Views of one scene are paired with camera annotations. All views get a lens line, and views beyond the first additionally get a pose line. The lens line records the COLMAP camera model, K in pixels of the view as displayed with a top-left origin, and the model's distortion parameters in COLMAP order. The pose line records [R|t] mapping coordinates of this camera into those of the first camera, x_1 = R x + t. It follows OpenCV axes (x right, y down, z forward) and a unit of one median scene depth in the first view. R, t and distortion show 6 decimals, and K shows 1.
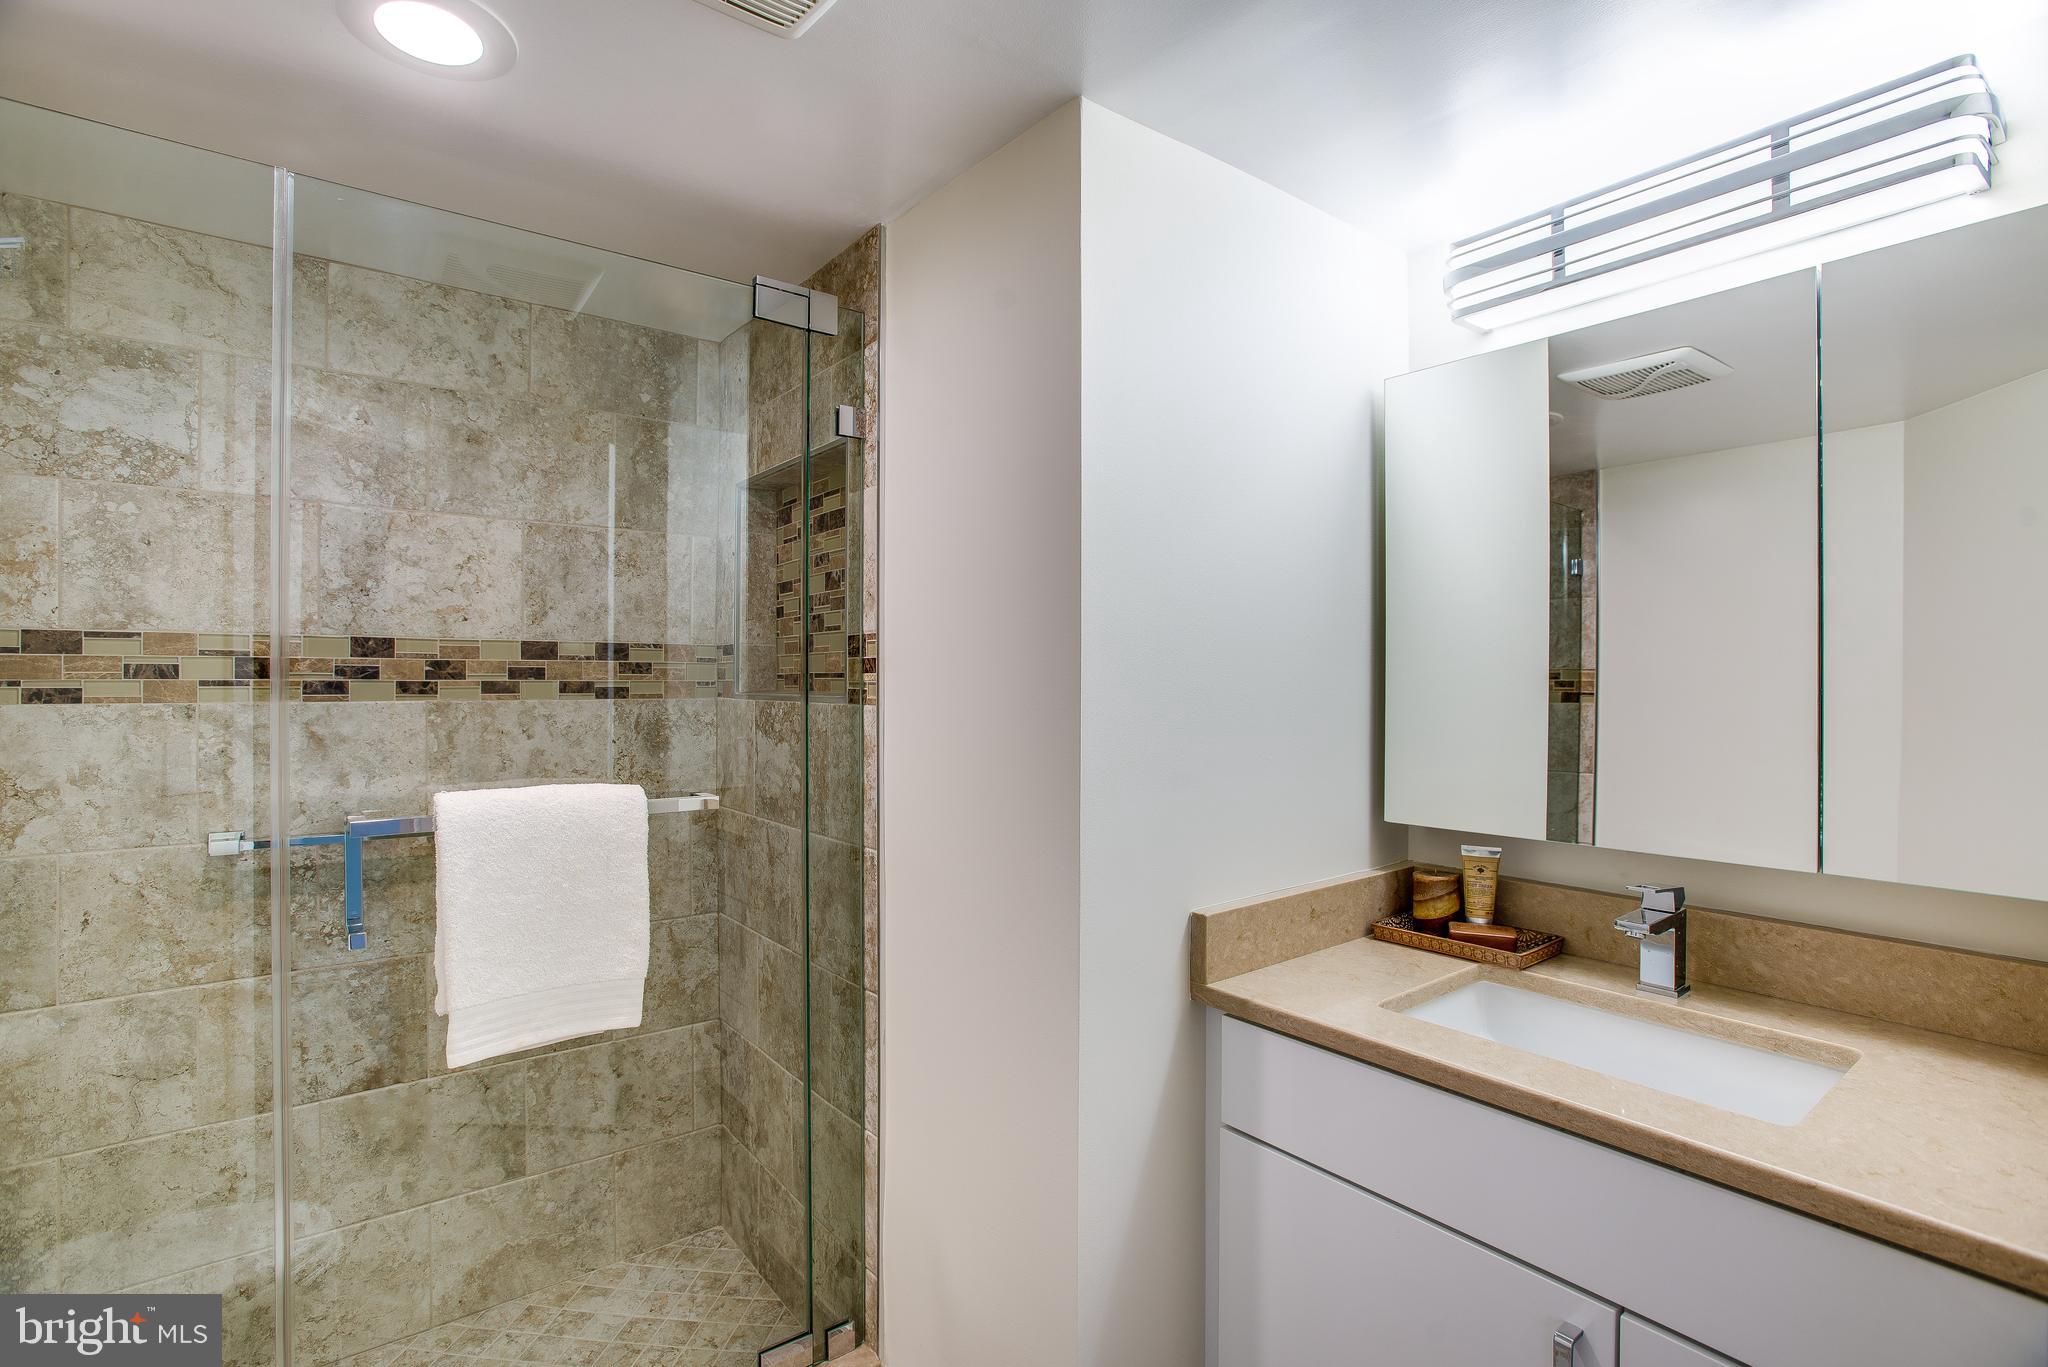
lens RADIAL K [[978.2, 0, 1029.5], [0, 978.2, 636.7], [0, 0, 1]] dist [-0.057869, 0.026639]
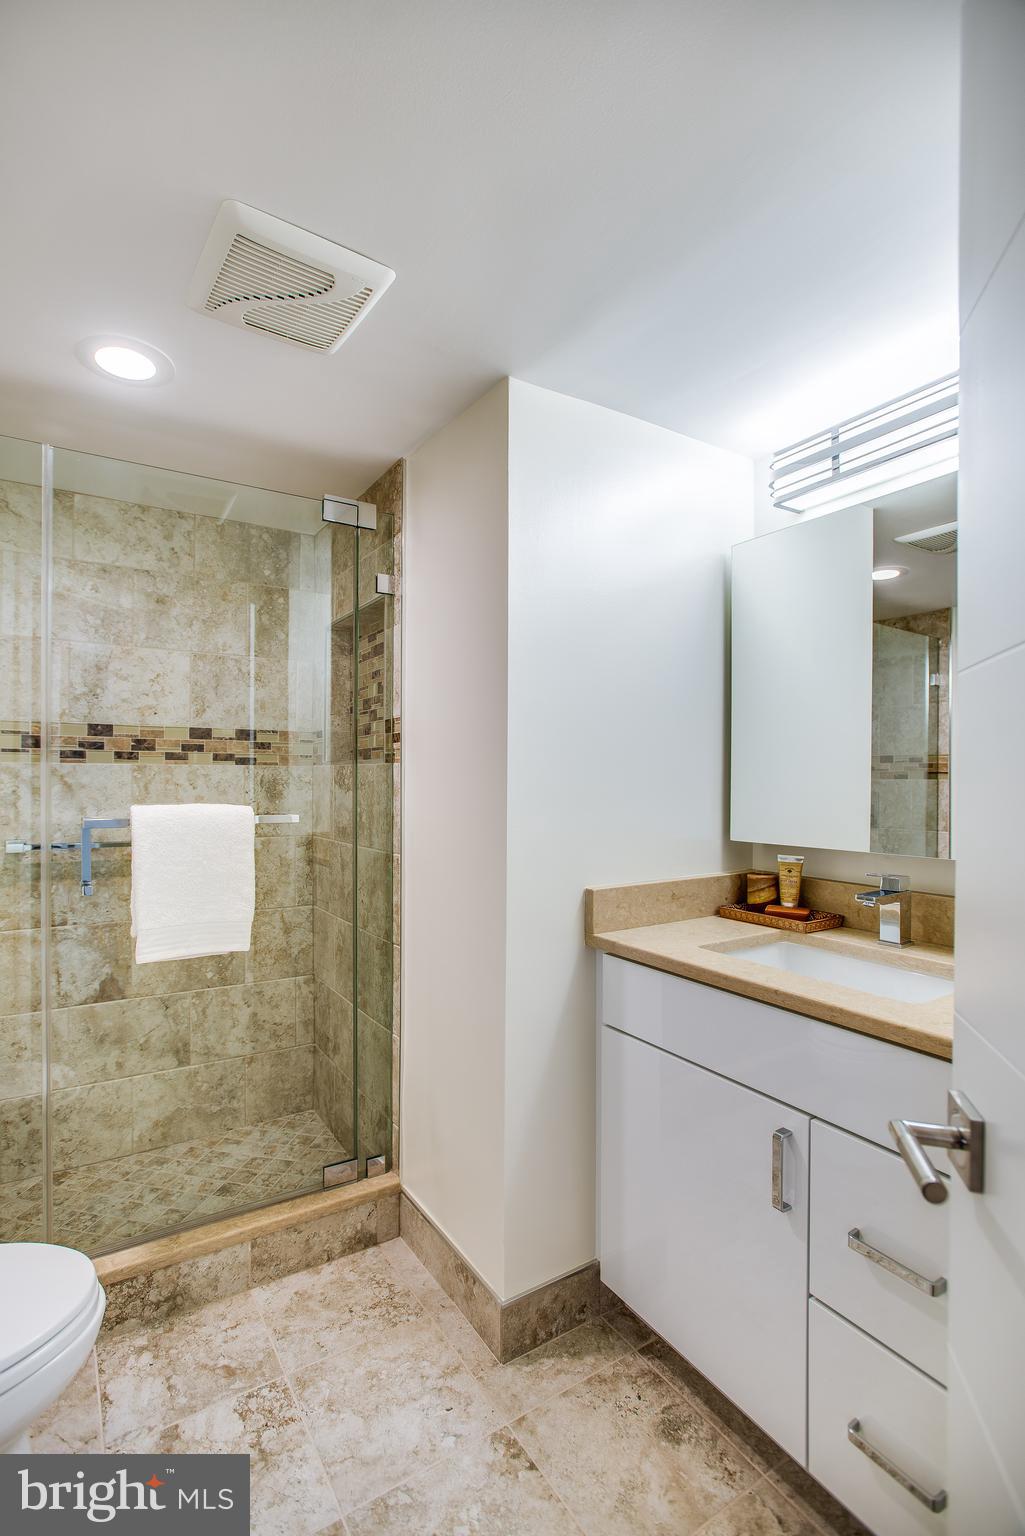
lens RADIAL K [[734.5, 0, 496.5], [0, 734.5, 746.6], [0, 0, 1]] dist [-0.053634, 0.041465]
pose [[0.993795, -0.001056, -0.111225, 0.124349], [0.000816, 0.999997, -0.002204, 0.044876], [0.111227, 0.002099, 0.993793, -0.155146]]
